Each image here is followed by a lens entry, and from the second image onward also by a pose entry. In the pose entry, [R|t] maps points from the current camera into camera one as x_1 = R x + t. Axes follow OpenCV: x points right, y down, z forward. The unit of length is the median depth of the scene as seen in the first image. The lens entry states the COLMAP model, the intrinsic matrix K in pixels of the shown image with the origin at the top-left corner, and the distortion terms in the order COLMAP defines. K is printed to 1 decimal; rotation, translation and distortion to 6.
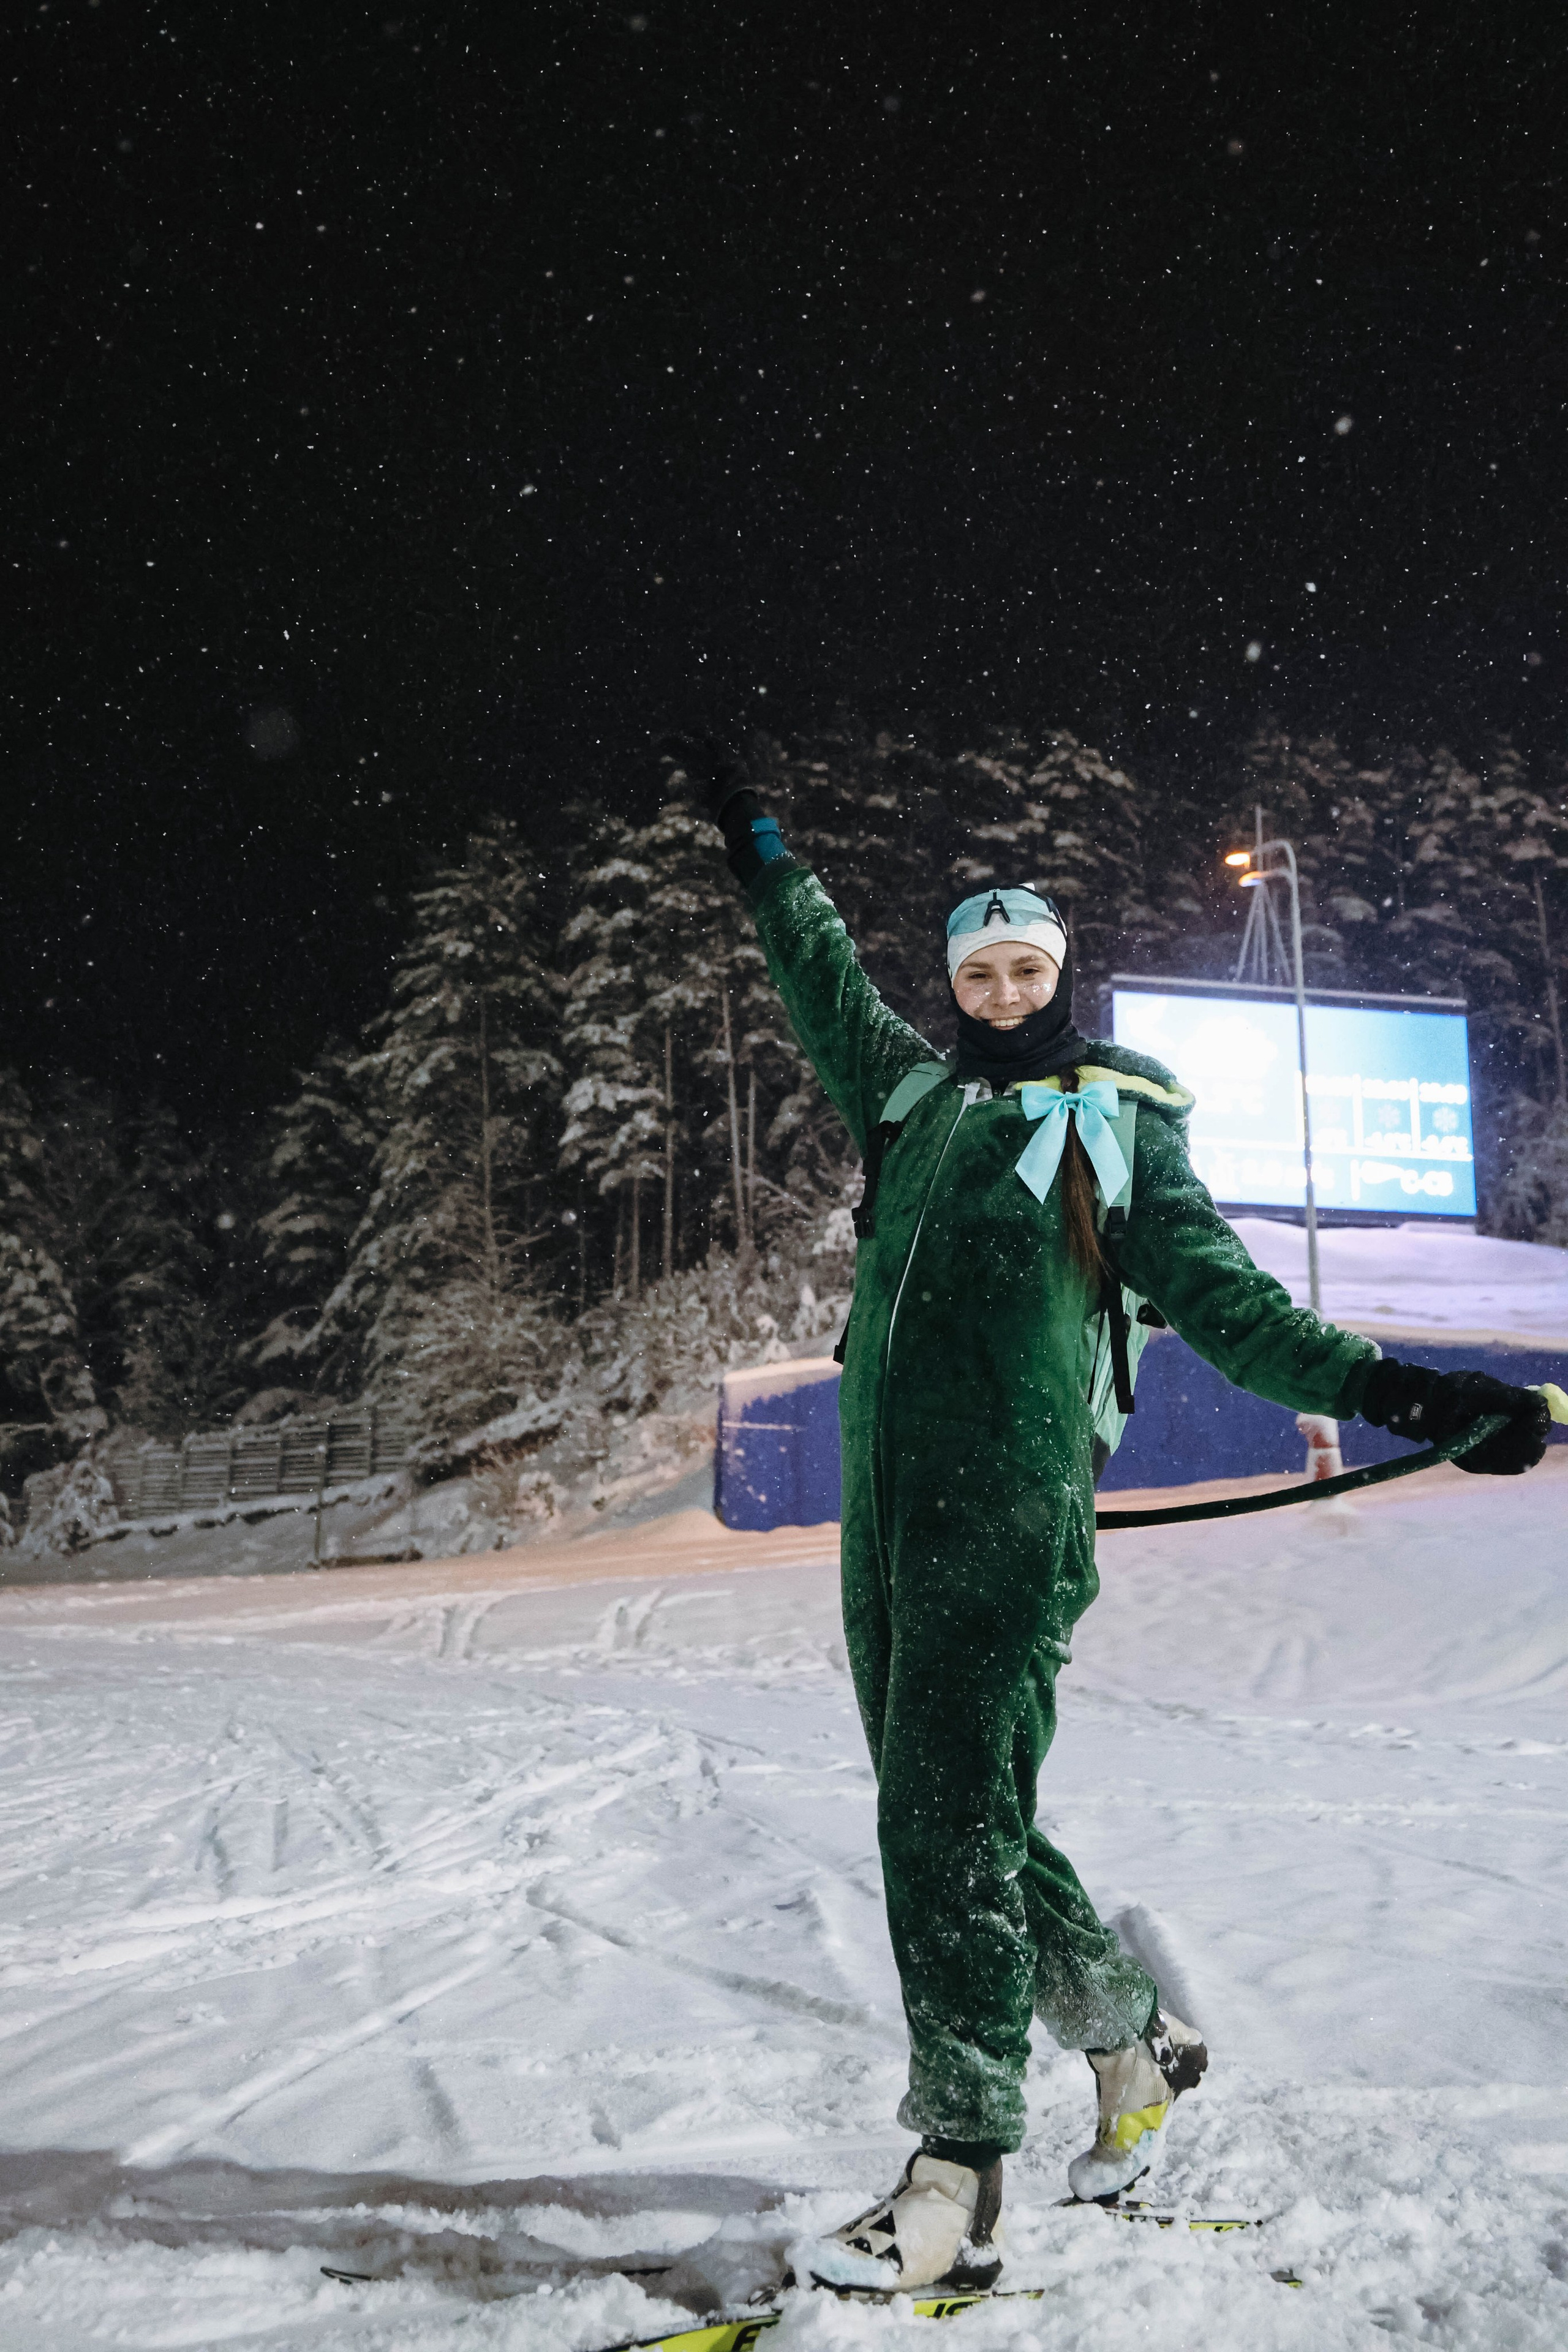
lens RADIAL K [[1988.7, 0, 785.7], [0, 1988.7, 1142.3], [0, 0, 1]] dist [-0.048501, 0.065823]
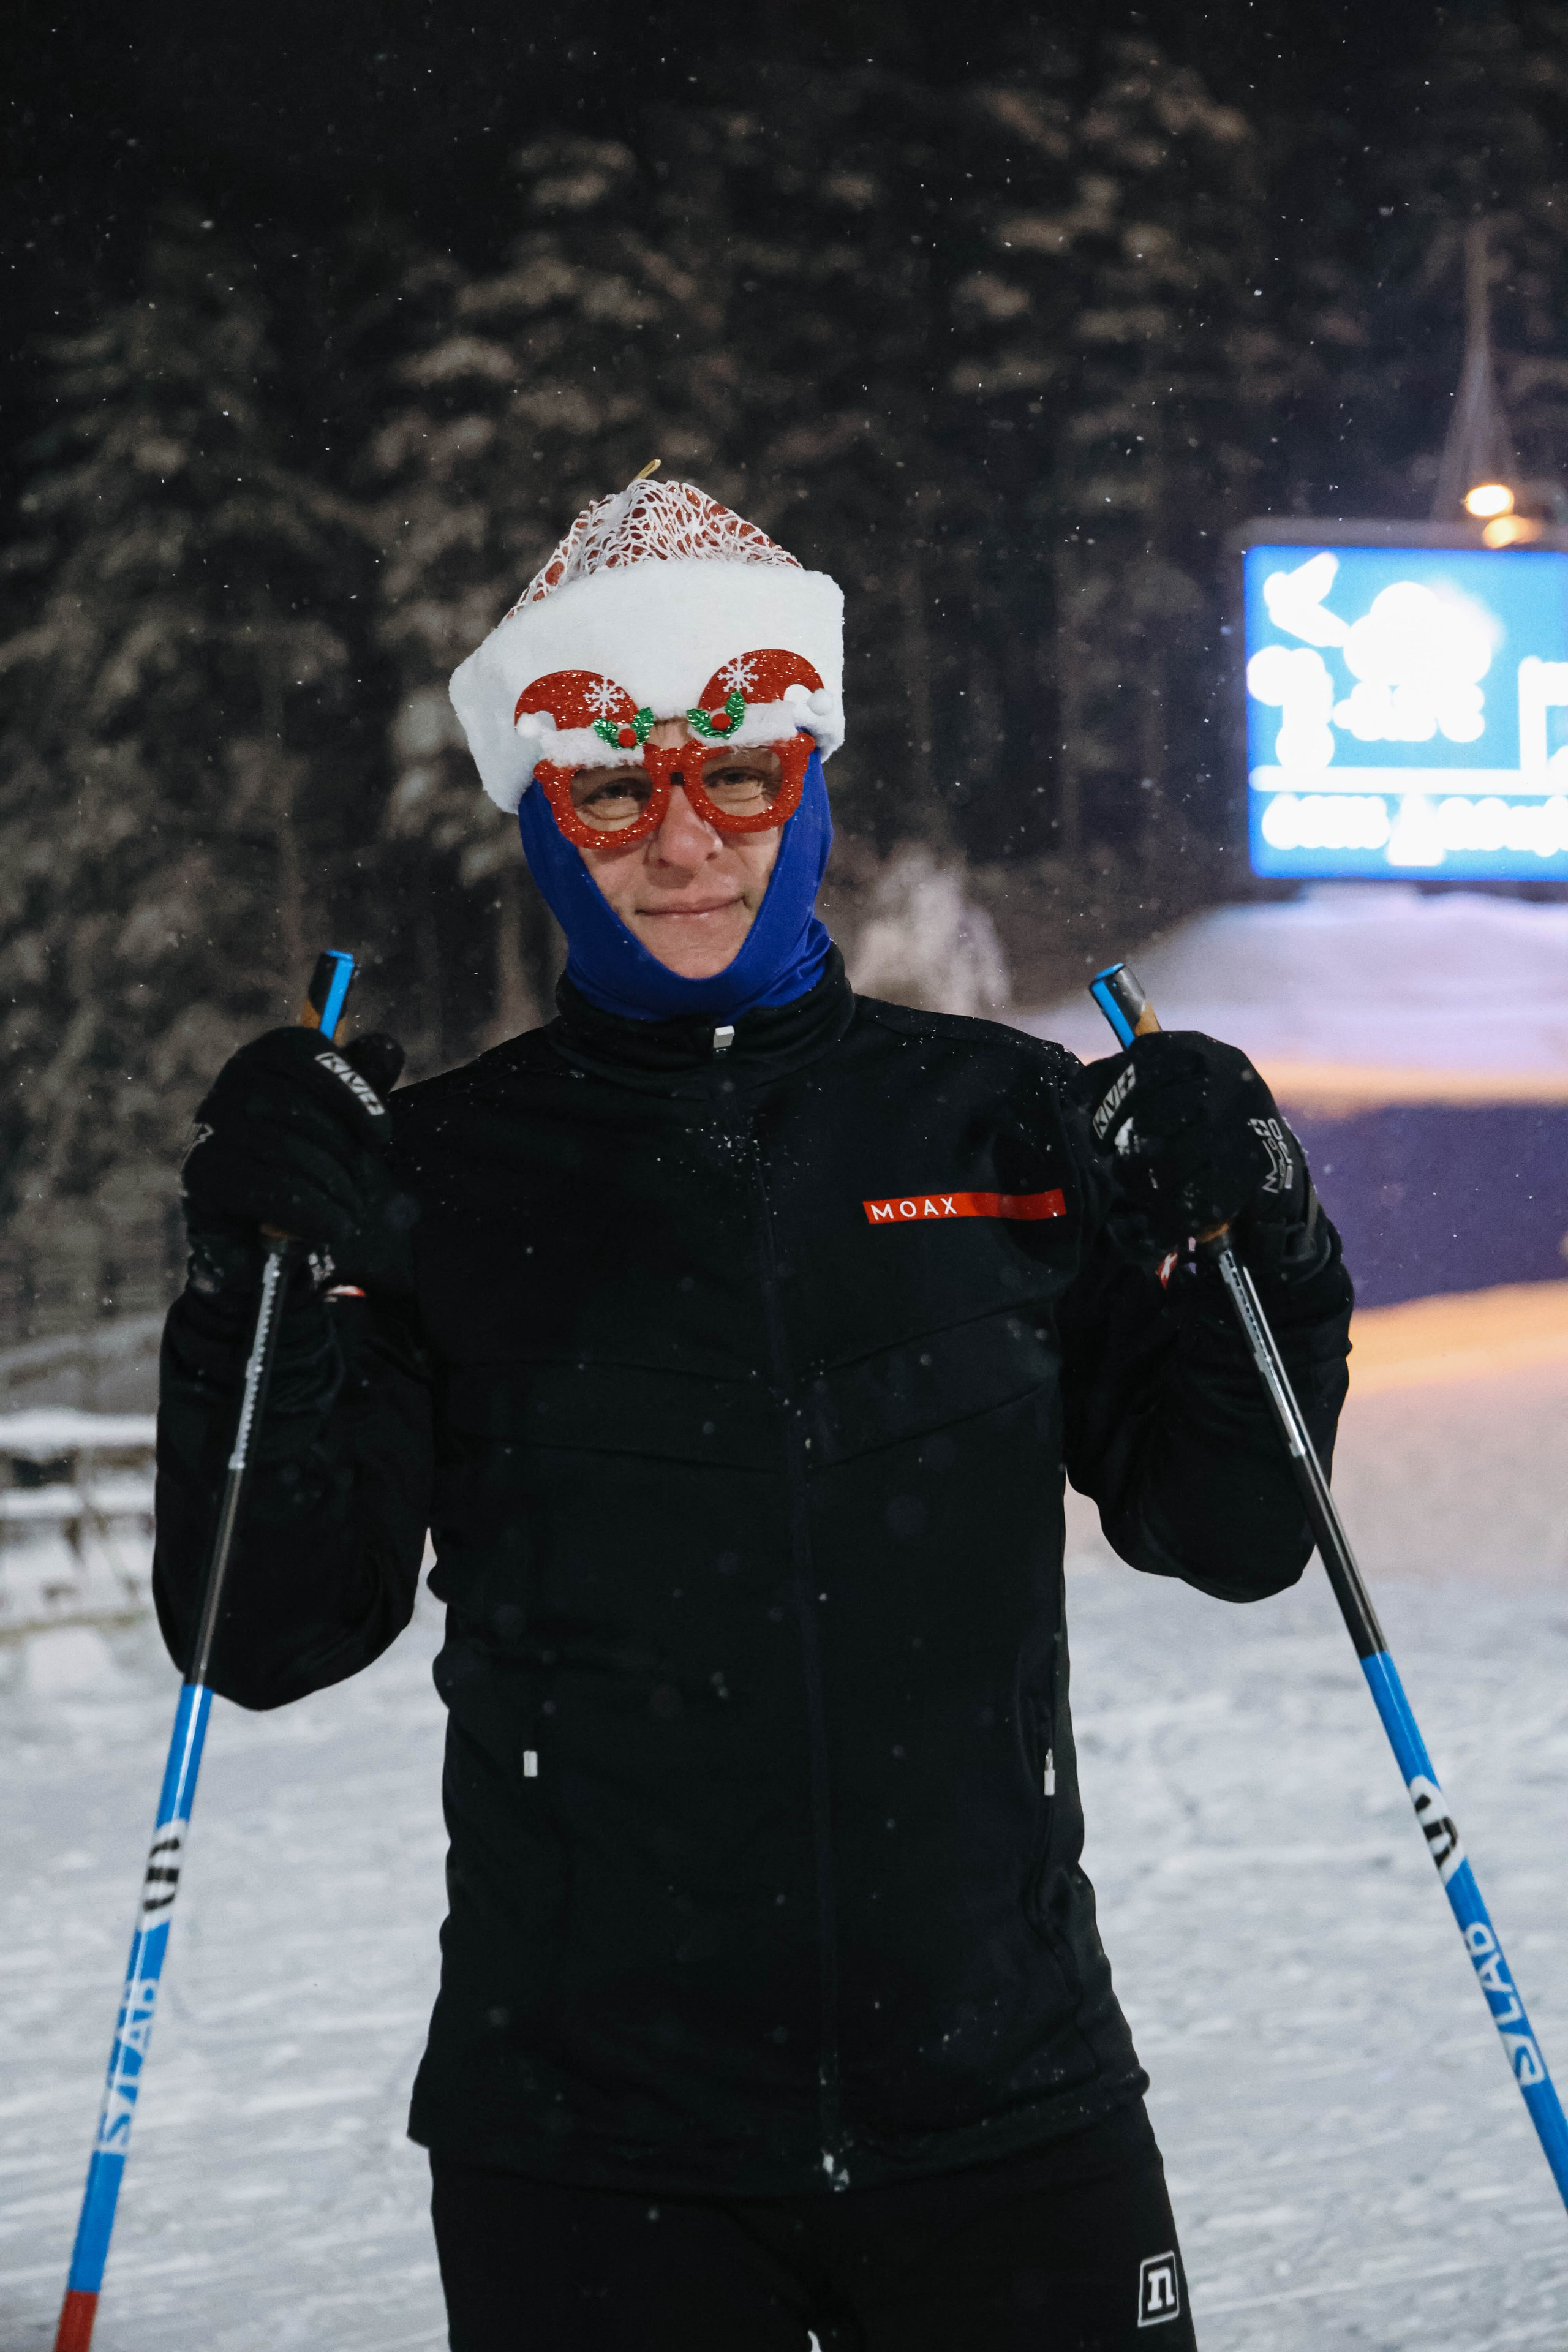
lens RADIAL K [[3996.2, 0, 784.0], [0, 3996.2, 1176.0], [0, 0, 1]] dist [0.278984, -0.020447]
pose [[0.995710, -0.034206, 0.085976, -0.101639], [0.020502, 0.987624, 0.155492, -0.078252], [-0.090231, -0.153062, 0.984089, -0.305372]]
